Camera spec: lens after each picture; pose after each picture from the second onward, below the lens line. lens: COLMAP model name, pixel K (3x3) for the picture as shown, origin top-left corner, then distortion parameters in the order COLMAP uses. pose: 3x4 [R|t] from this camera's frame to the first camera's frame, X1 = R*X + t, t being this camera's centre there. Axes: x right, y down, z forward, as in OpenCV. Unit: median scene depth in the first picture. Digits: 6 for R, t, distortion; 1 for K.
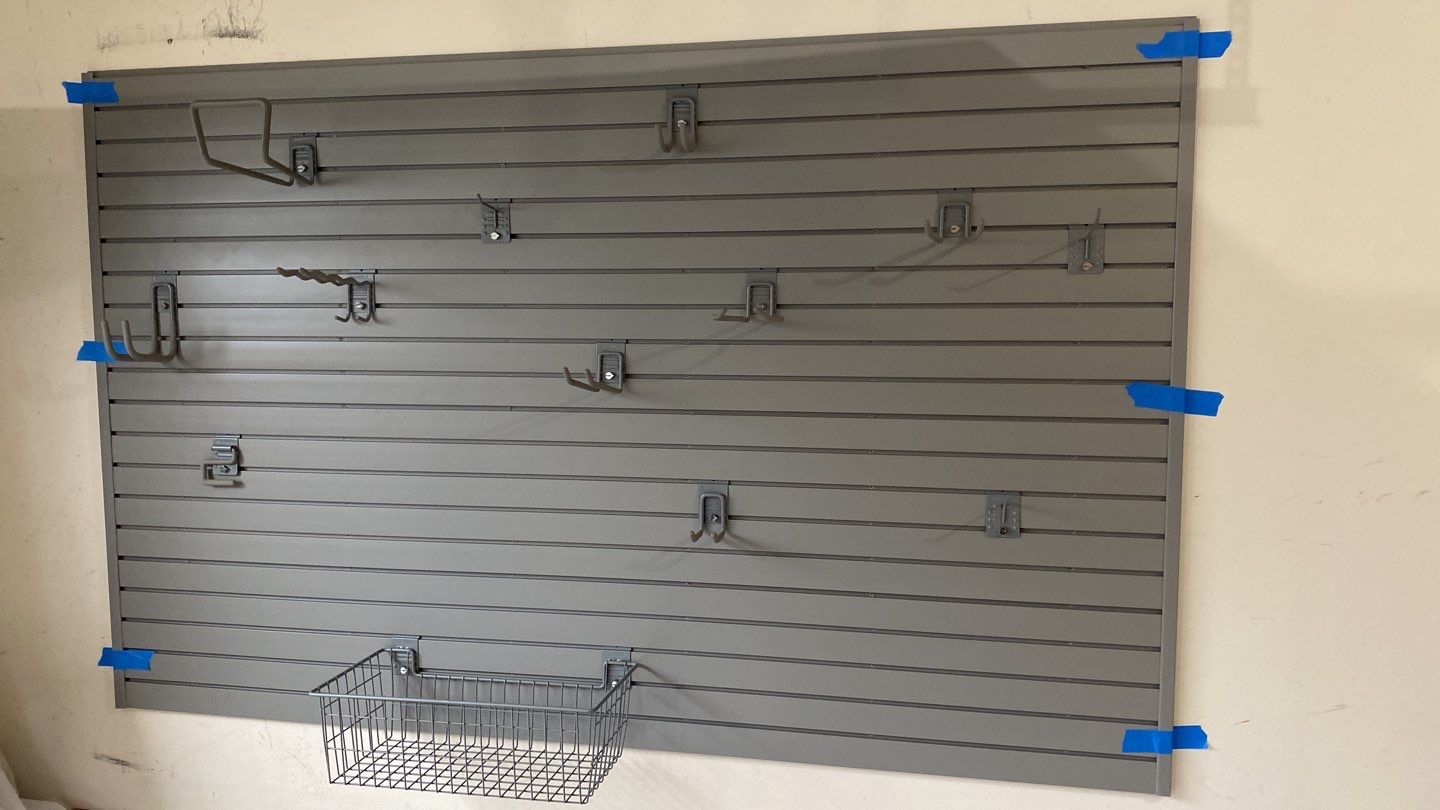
lens RADIAL K [[1093.4, 0, 720.0], [0, 1093.4, 405.0], [0, 0, 1]] dist [0.060794, -0.068769]
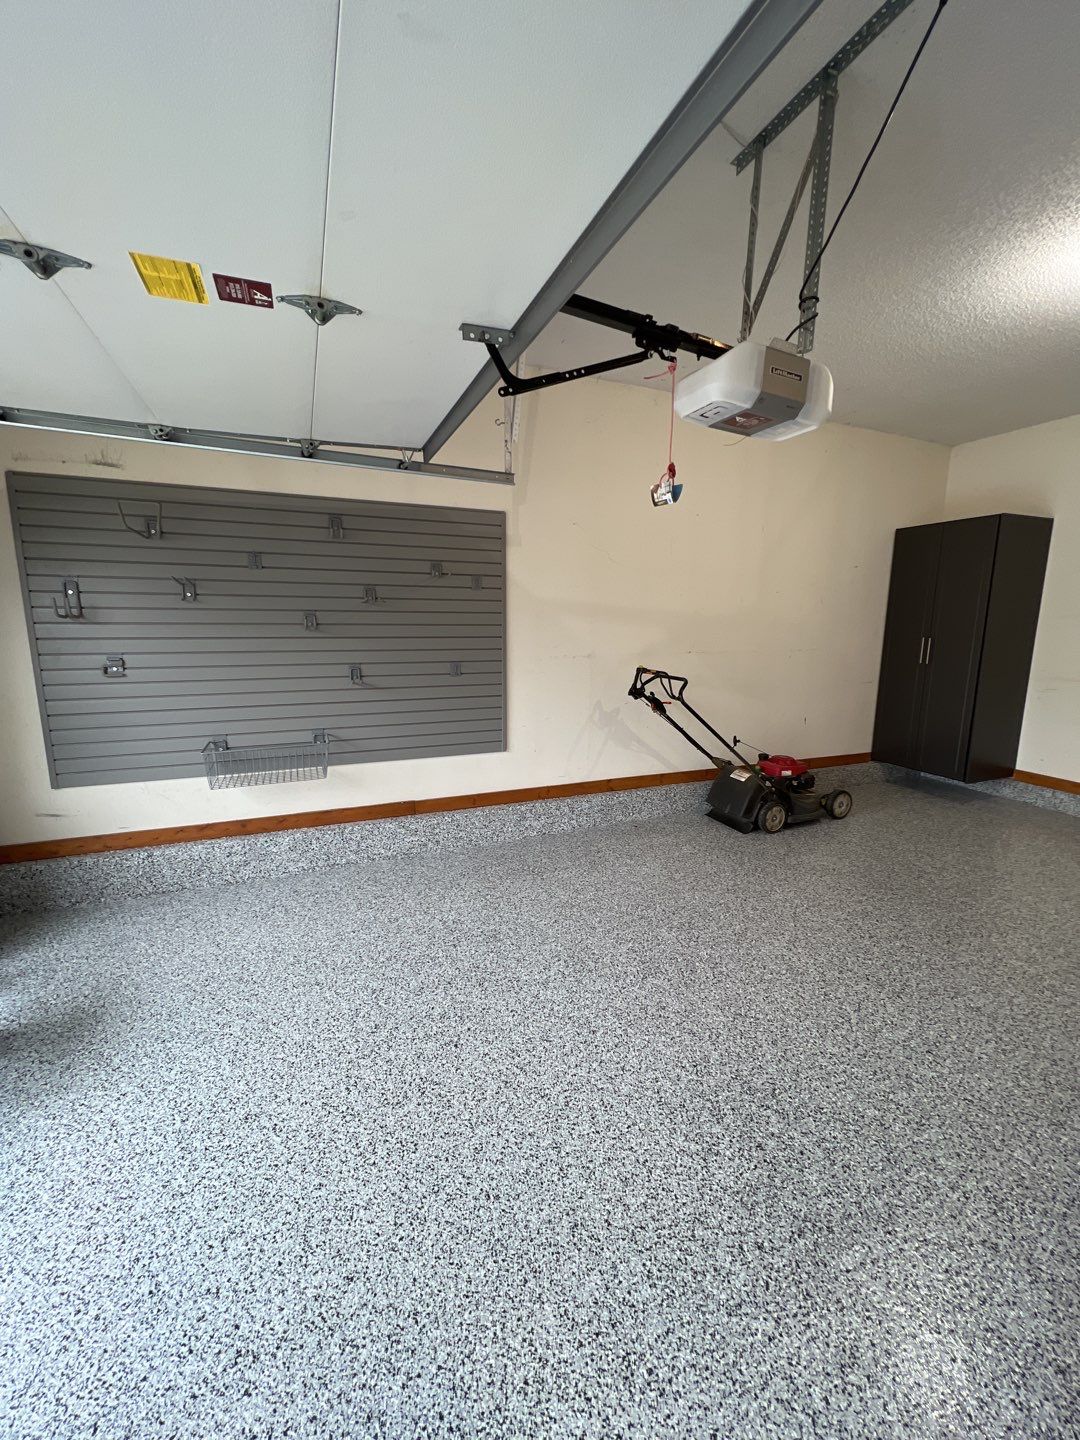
lens RADIAL K [[574.7, 0, 540.0], [0, 574.7, 720.0], [0, 0, 1]] dist [0.001136, 0.000025]
pose [[0.828293, -0.089770, 0.553057, -0.415161], [0.040773, 0.994122, 0.100299, 0.083296], [-0.558810, -0.060527, 0.827084, -0.438408]]
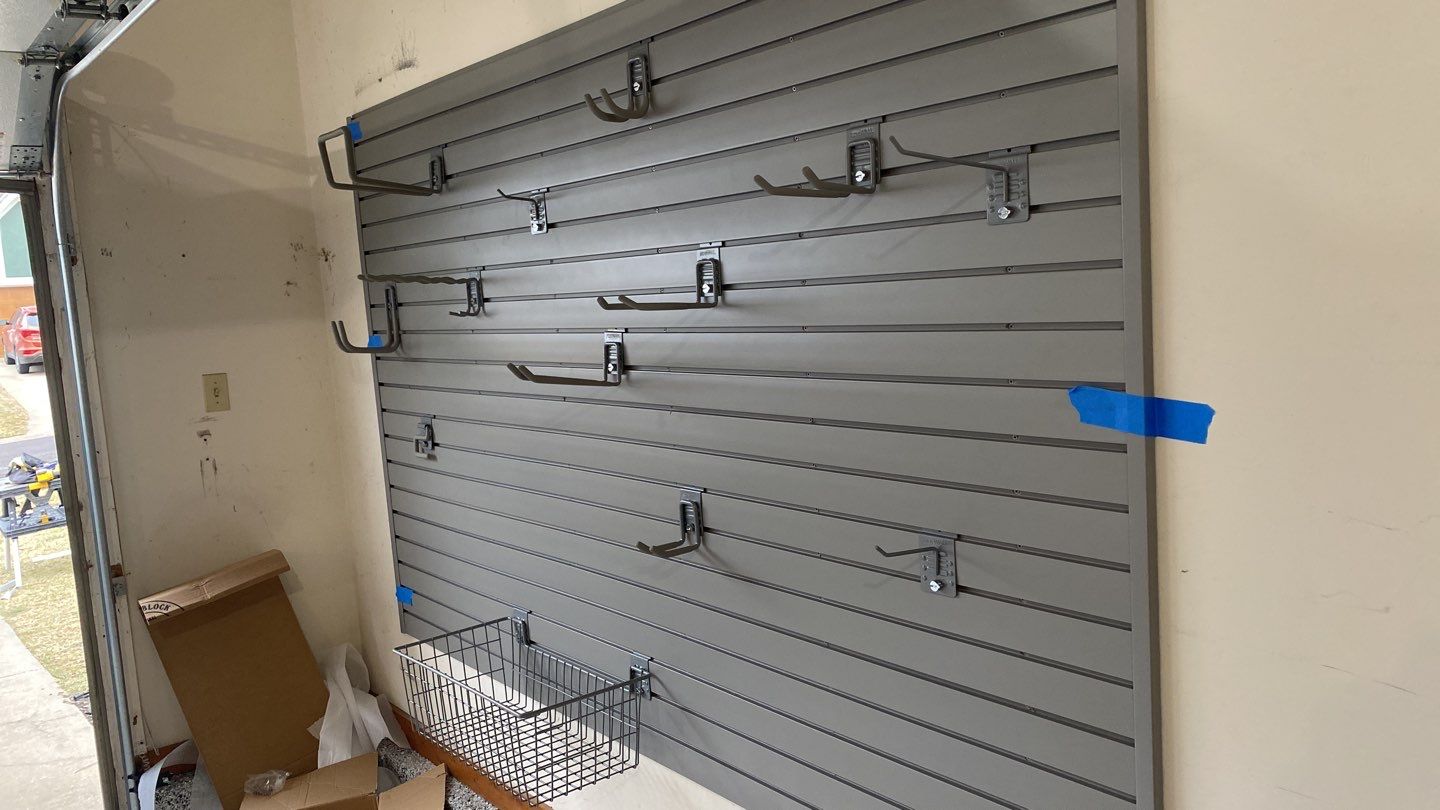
lens RADIAL K [[1093.4, 0, 720.0], [0, 1093.4, 405.0], [0, 0, 1]] dist [0.060794, -0.068769]
pose [[0.772087, 0.023679, -0.635076, 0.557089], [0.006984, 0.998929, 0.045736, -0.036012], [0.635478, -0.039747, 0.771095, 0.324227]]
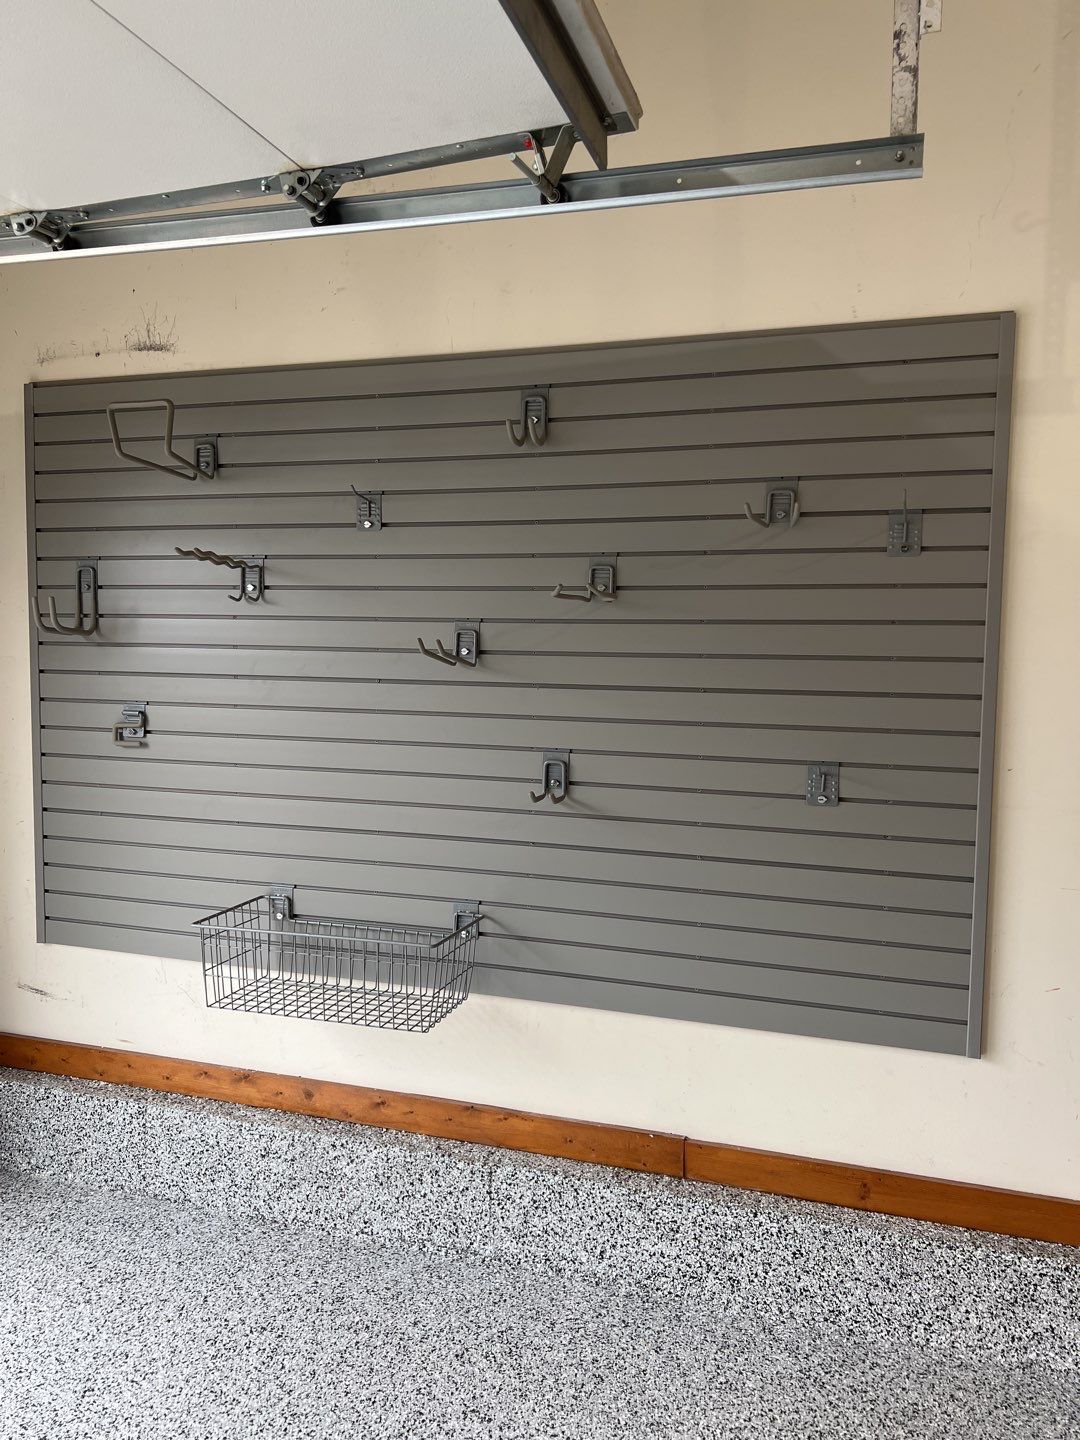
lens RADIAL K [[1071.0, 0, 540.0], [0, 1071.0, 720.0], [0, 0, 1]] dist [0.073839, -0.090123]
pose [[0.994039, 0.023676, -0.106423, 0.088002], [-0.025602, 0.999532, -0.016769, 0.057149], [0.105976, 0.019394, 0.994180, -0.059124]]
